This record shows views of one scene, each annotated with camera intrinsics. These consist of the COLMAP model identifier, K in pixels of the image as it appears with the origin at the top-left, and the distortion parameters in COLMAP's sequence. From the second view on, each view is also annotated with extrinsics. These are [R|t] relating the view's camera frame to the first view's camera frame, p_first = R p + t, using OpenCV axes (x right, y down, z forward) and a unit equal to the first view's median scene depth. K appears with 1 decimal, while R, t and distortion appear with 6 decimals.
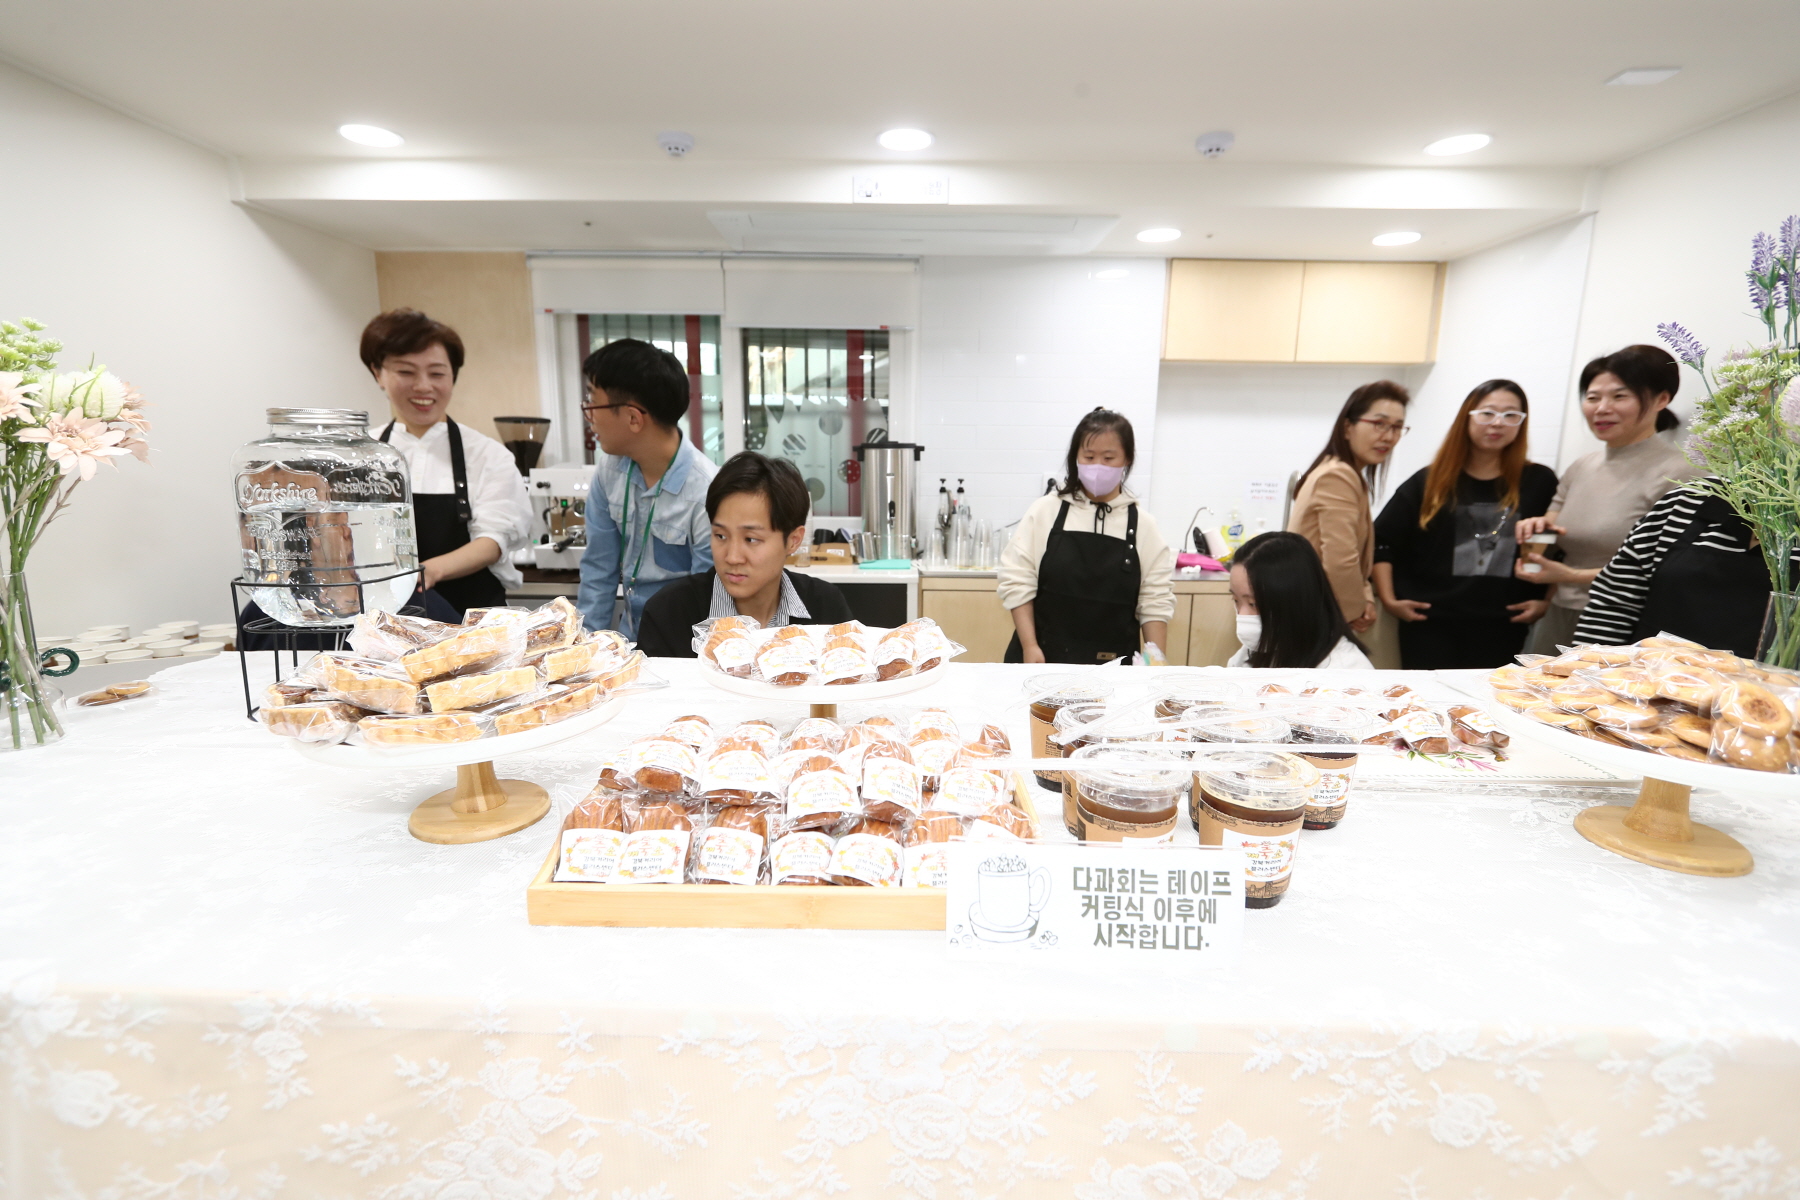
lens RADIAL K [[850.7, 0, 900.0], [0, 850.7, 600.0], [0, 0, 1]] dist [0.000559, 0.000051]
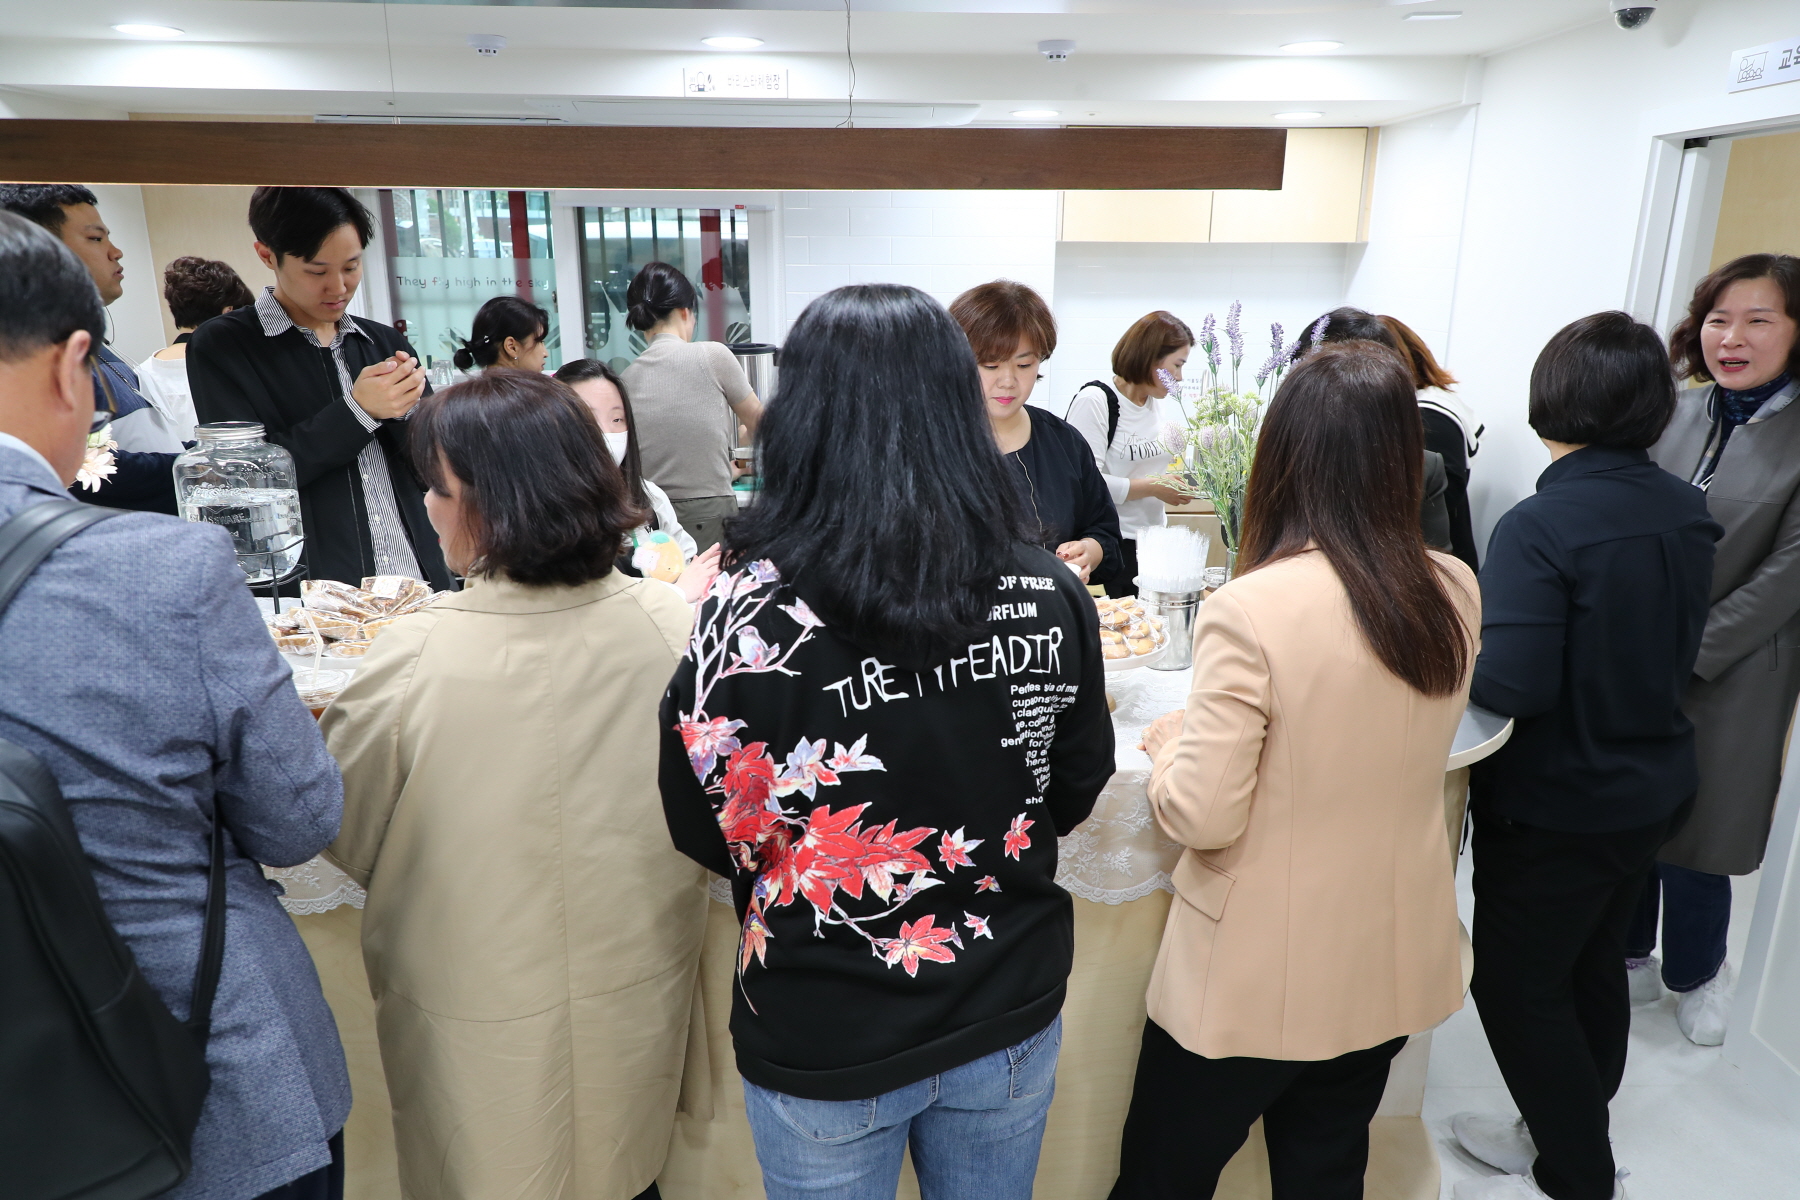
lens RADIAL K [[1176.4, 0, 900.0], [0, 1176.4, 600.0], [0, 0, 1]] dist [0.005429, 0.003425]
pose [[0.998371, -0.021310, 0.052918, 0.096862], [0.016652, 0.996074, 0.086946, -0.031300], [-0.054563, -0.085923, 0.994807, -0.320343]]
